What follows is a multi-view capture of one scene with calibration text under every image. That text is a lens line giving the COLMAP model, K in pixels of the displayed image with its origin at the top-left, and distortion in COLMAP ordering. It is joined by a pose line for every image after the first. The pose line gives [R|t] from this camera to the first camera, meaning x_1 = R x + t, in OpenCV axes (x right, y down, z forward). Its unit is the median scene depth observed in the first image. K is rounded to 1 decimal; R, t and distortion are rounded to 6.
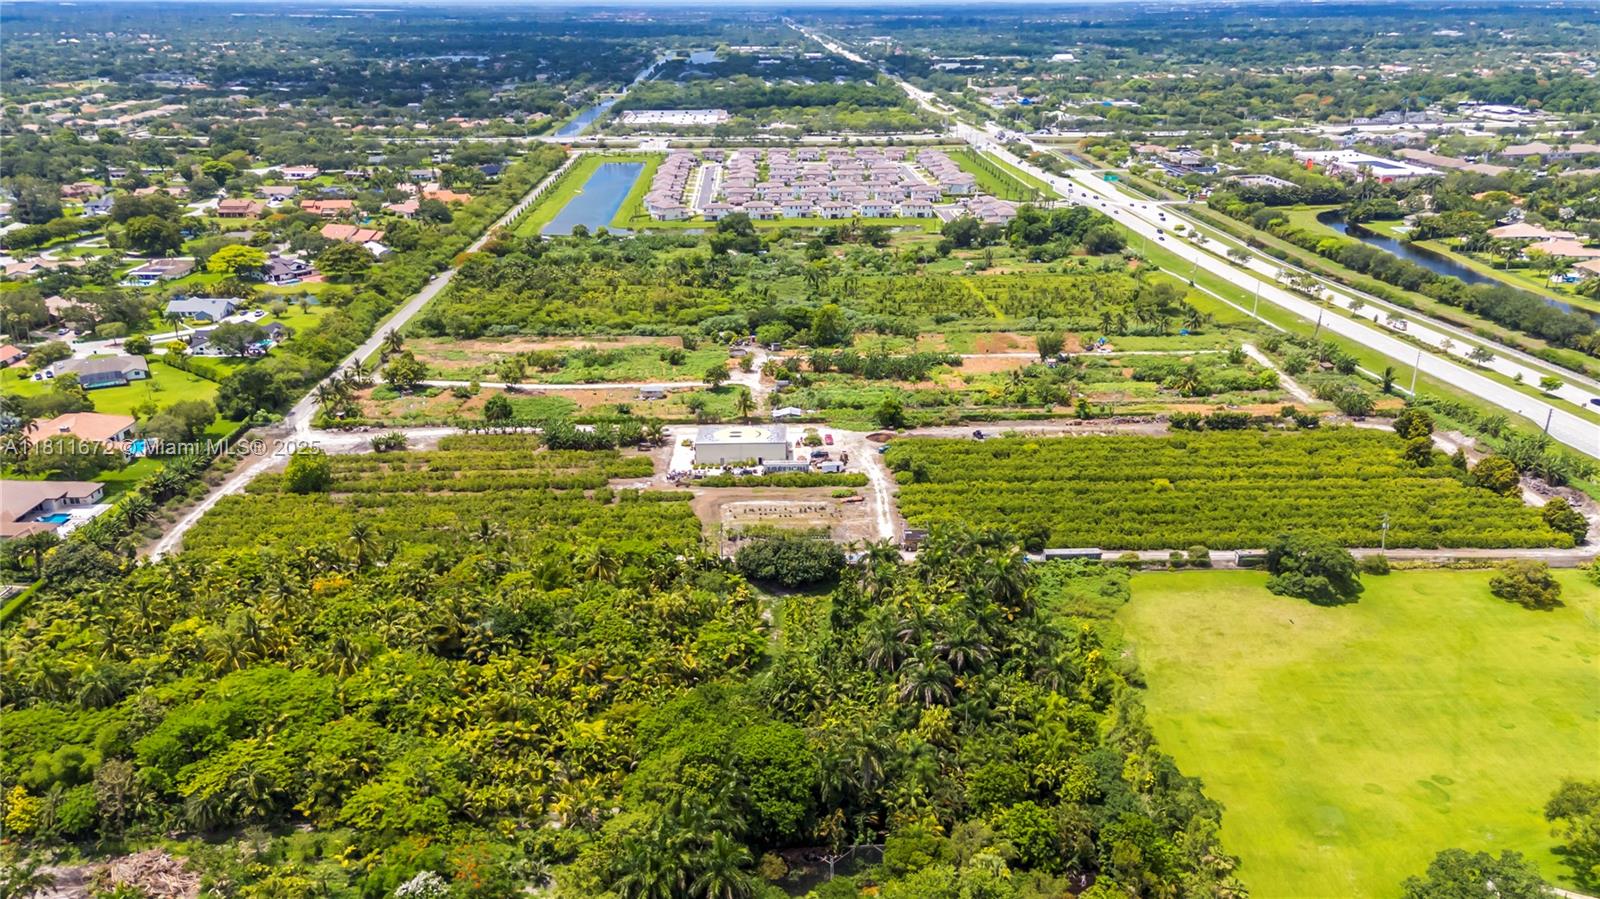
lens RADIAL K [[1187.0, 0, 800.0], [0, 1187.0, 449.5], [0, 0, 1]] dist [0.079912, 0.001621]
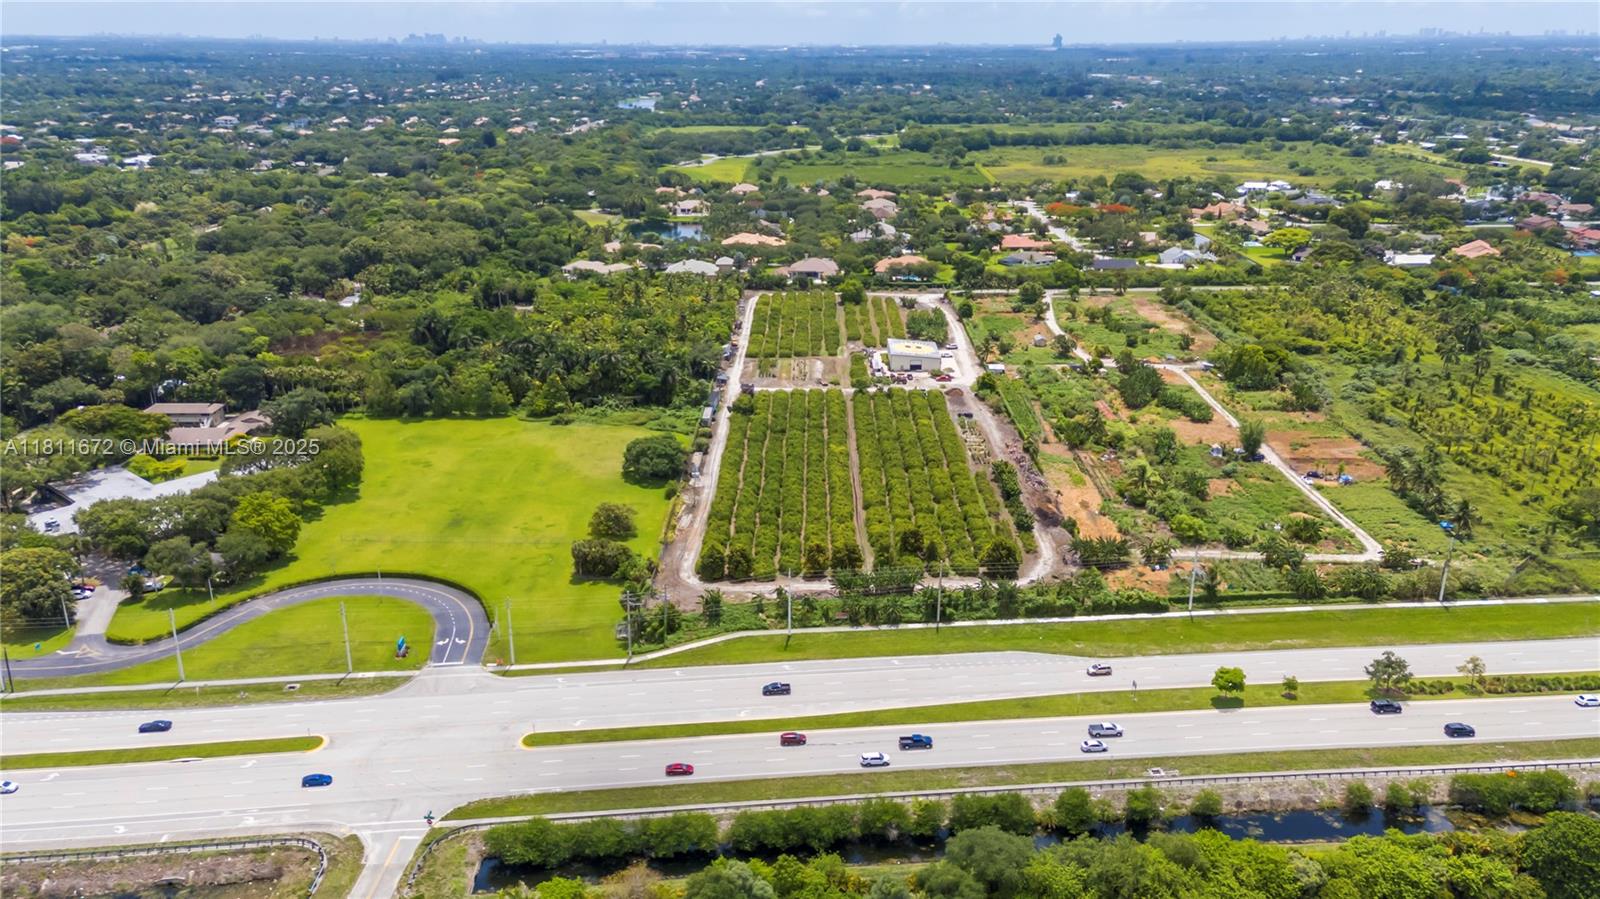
lens RADIAL K [[1187.0, 0, 800.0], [0, 1187.0, 449.5], [0, 0, 1]] dist [0.079912, 0.001621]
pose [[-0.033884, 0.329613, -0.943508, 1.158861], [-0.349326, 0.880599, 0.320181, -0.273032], [0.936388, 0.340441, 0.085304, 0.722587]]
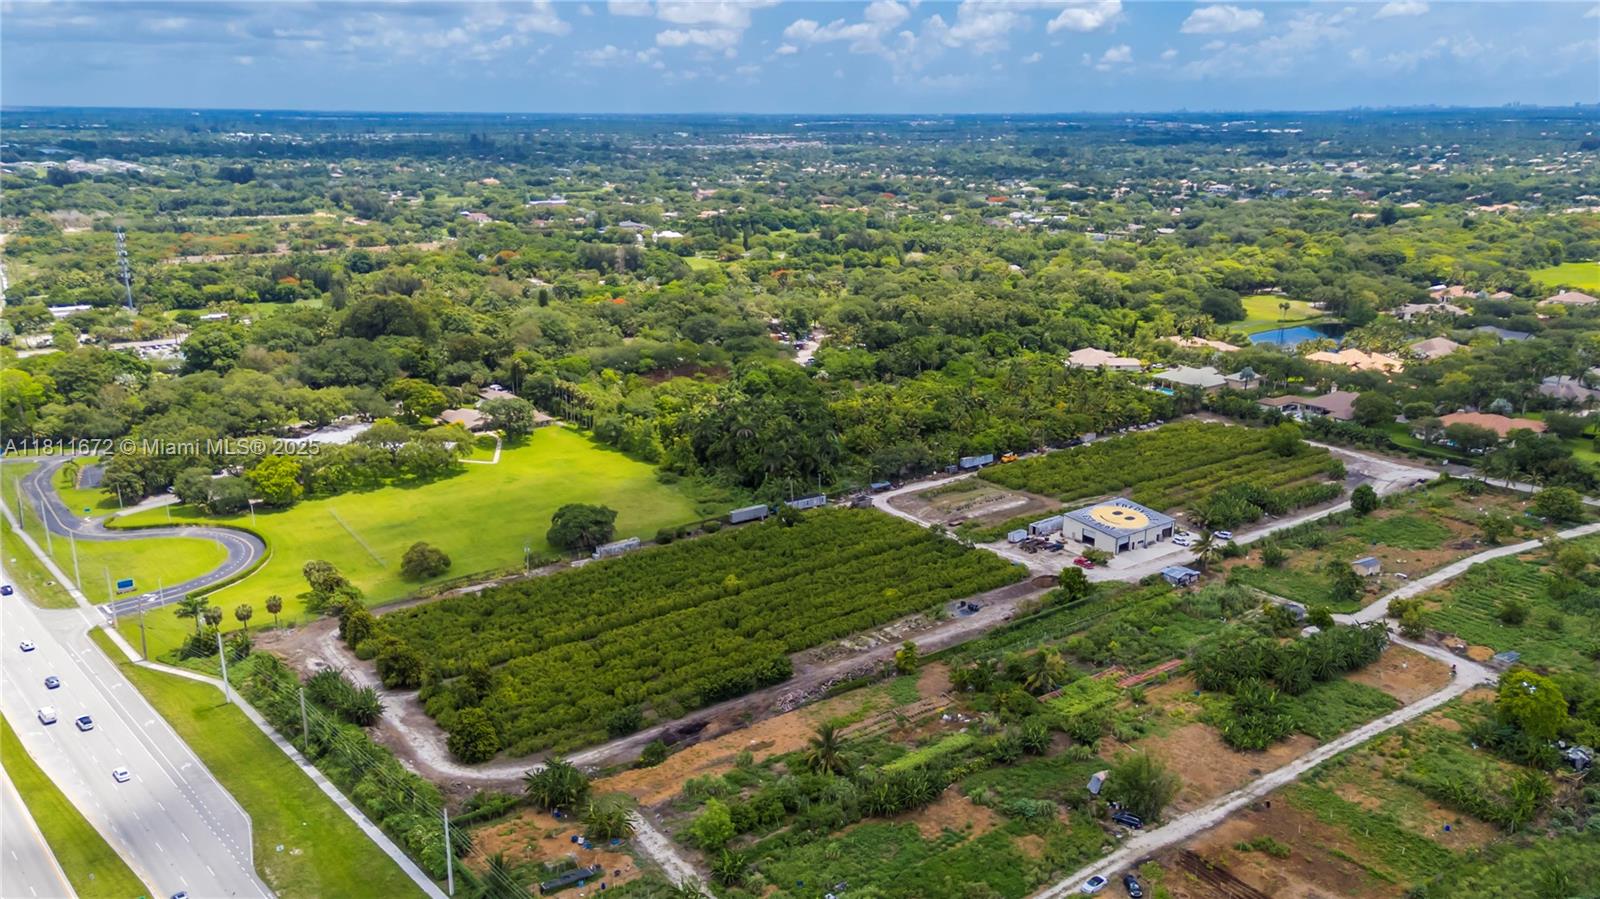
lens RADIAL K [[1192.5, 0, 790.6], [0, 1192.5, 454.7], [0, 0, 1]] dist [0.071947, 0.004914]
pose [[-0.820797, 0.163544, -0.547308, 0.647274], [-0.196653, 0.818666, 0.539550, -0.489724], [0.536302, 0.550491, -0.639797, 1.322632]]
